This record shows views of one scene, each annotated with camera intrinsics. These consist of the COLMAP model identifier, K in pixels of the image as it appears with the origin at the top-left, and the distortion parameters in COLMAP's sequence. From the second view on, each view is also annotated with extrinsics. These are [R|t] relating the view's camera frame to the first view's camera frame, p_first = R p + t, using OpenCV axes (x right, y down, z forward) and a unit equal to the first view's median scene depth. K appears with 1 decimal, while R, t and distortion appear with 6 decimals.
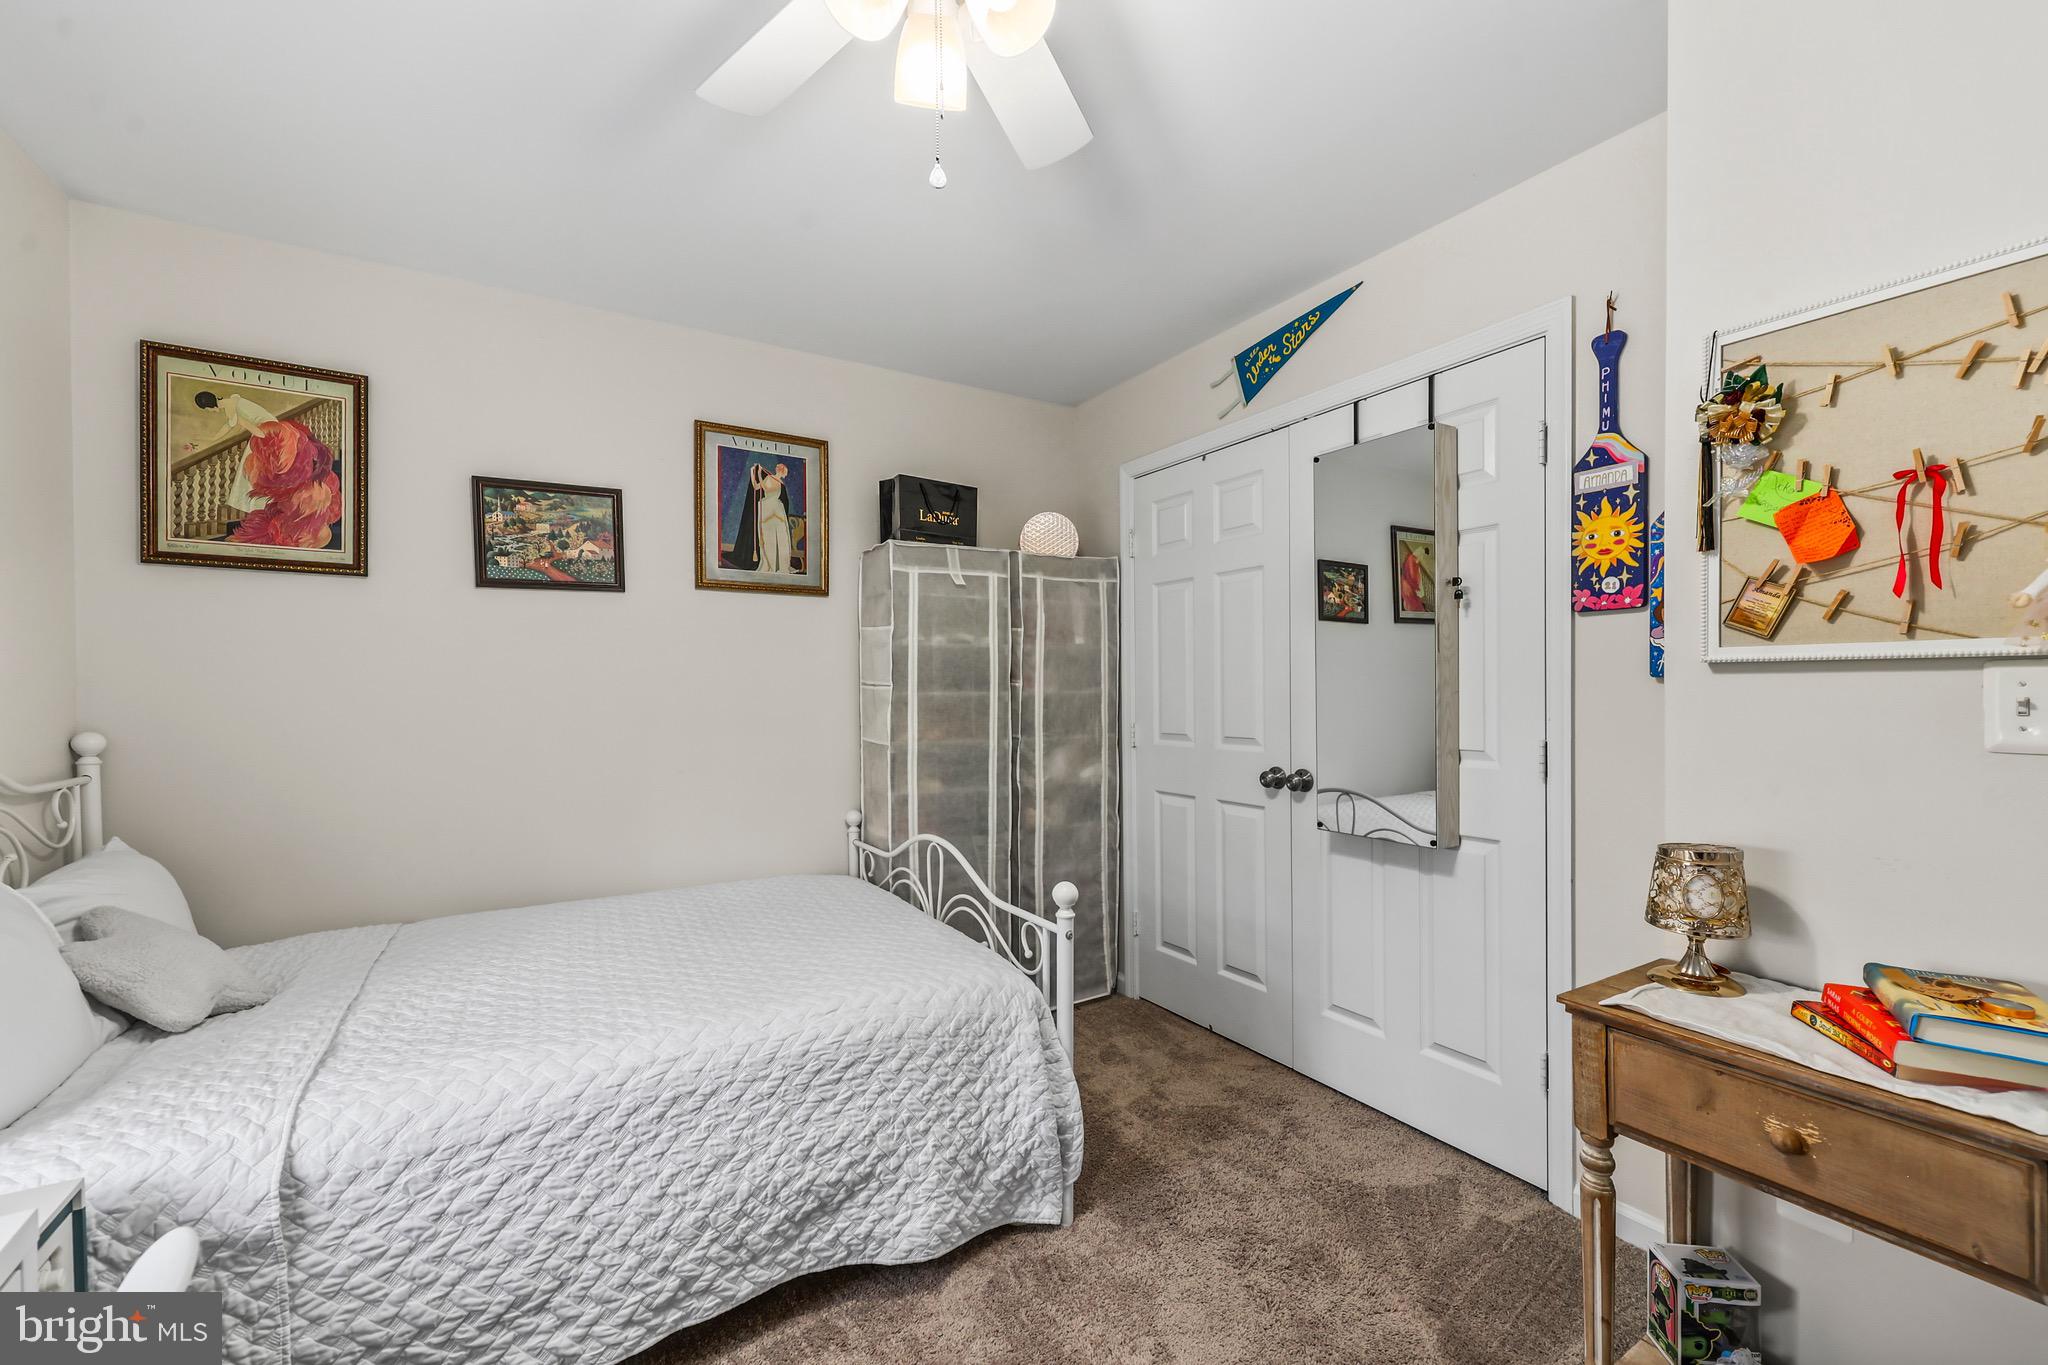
lens RADIAL K [[839.1, 0, 1025.3], [0, 839.1, 680.3], [0, 0, 1]] dist [0.000980, 0.000083]
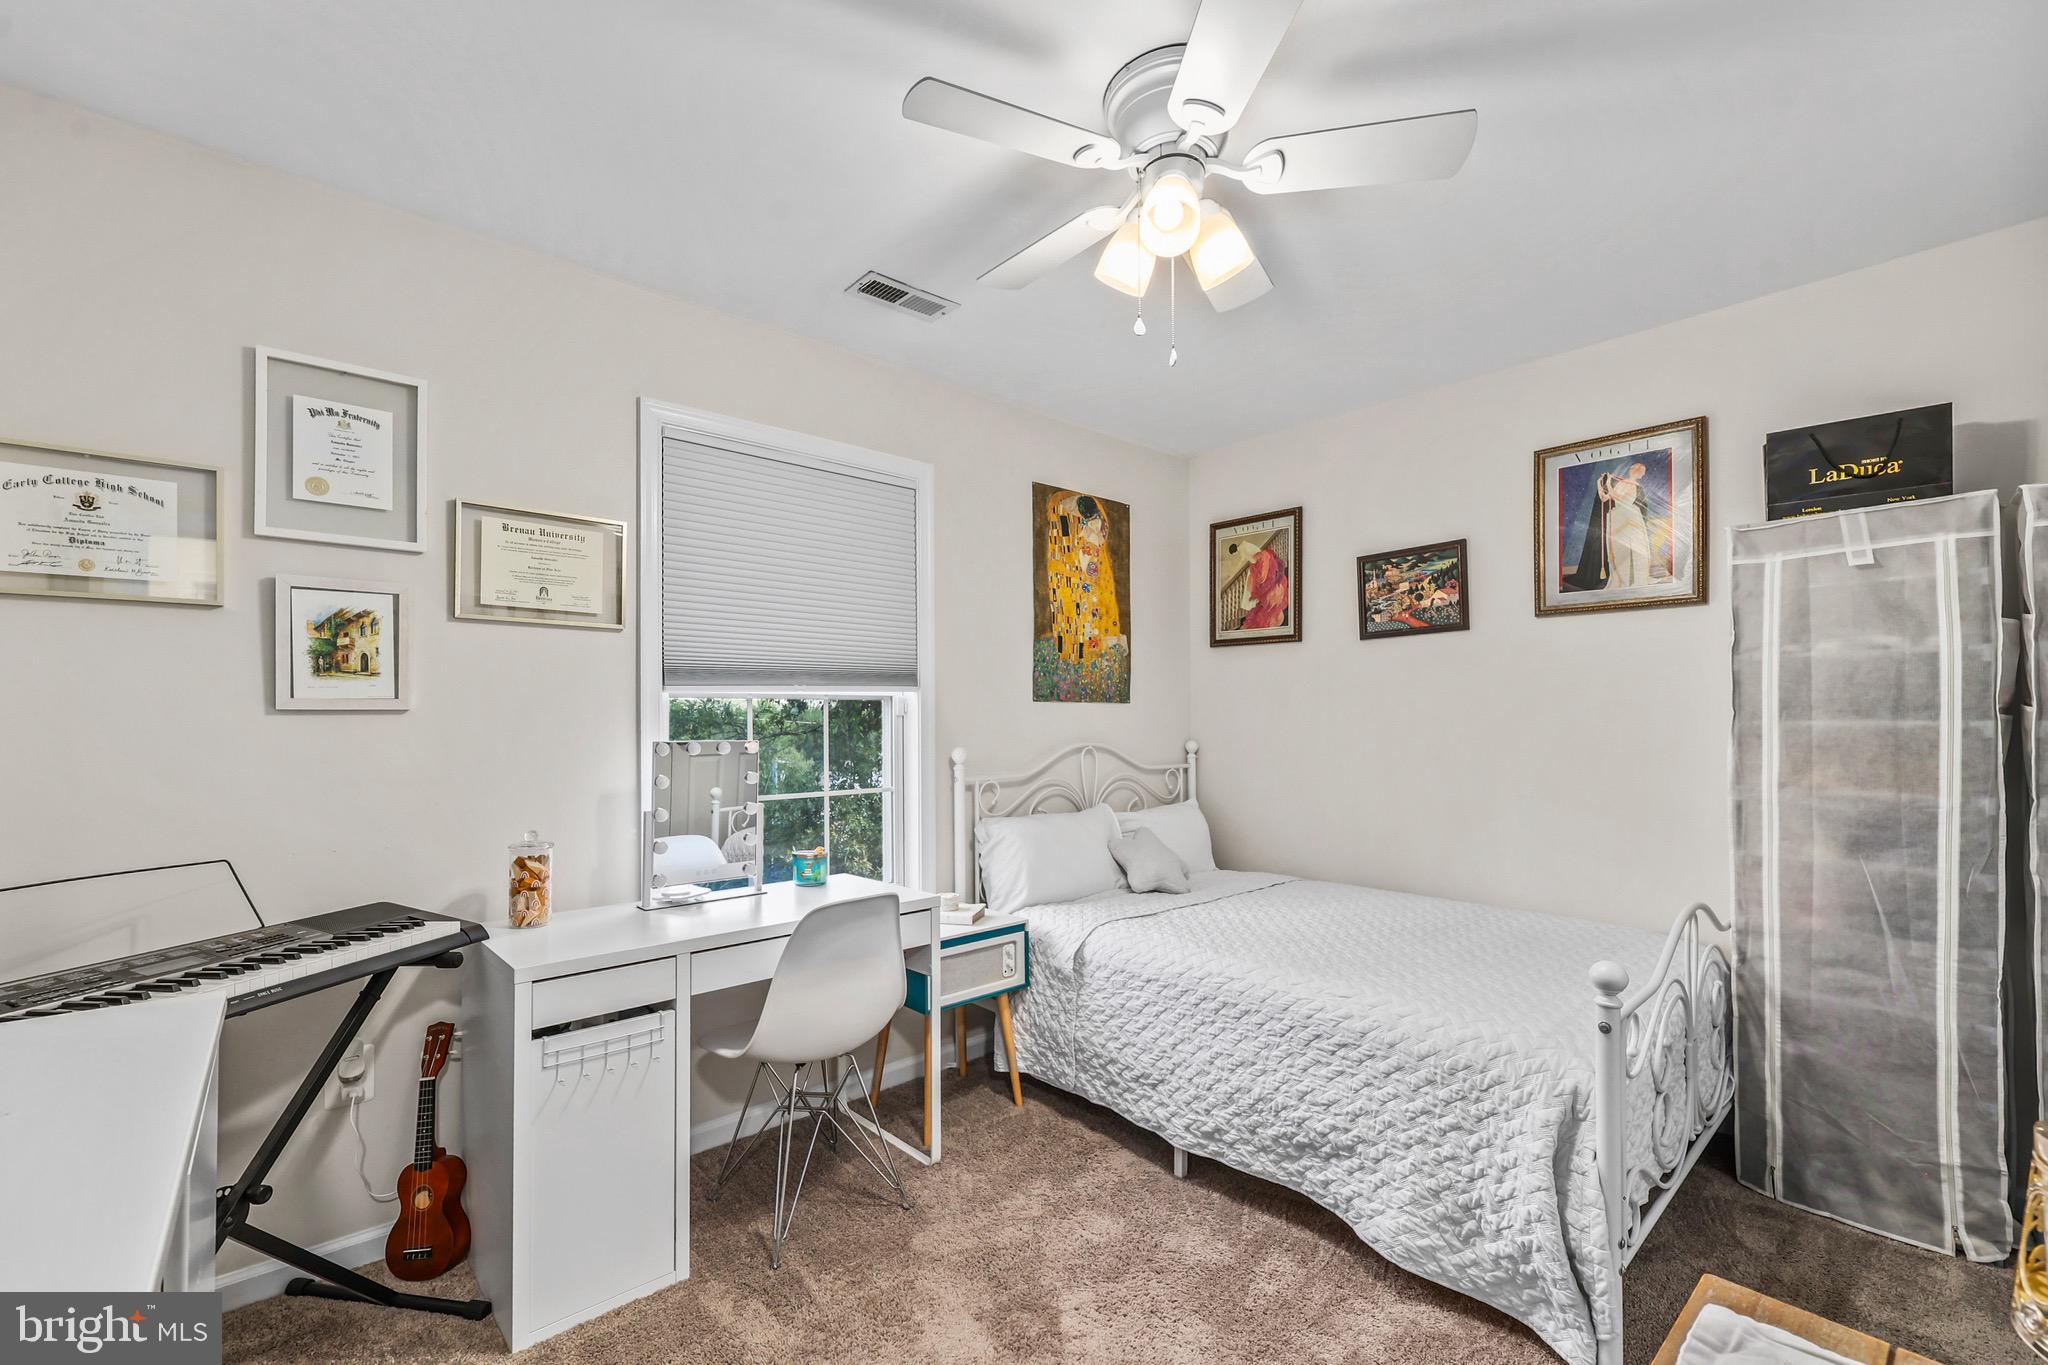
lens RADIAL K [[835.9, 0, 1030.6], [0, 835.9, 707.3], [0, 0, 1]] dist [0.000217, 0.000147]
pose [[0.189186, -0.011794, -0.981870, 0.595655], [0.012959, 0.999871, -0.009514, 0.000561], [0.981856, -0.010924, 0.189315, 0.260948]]
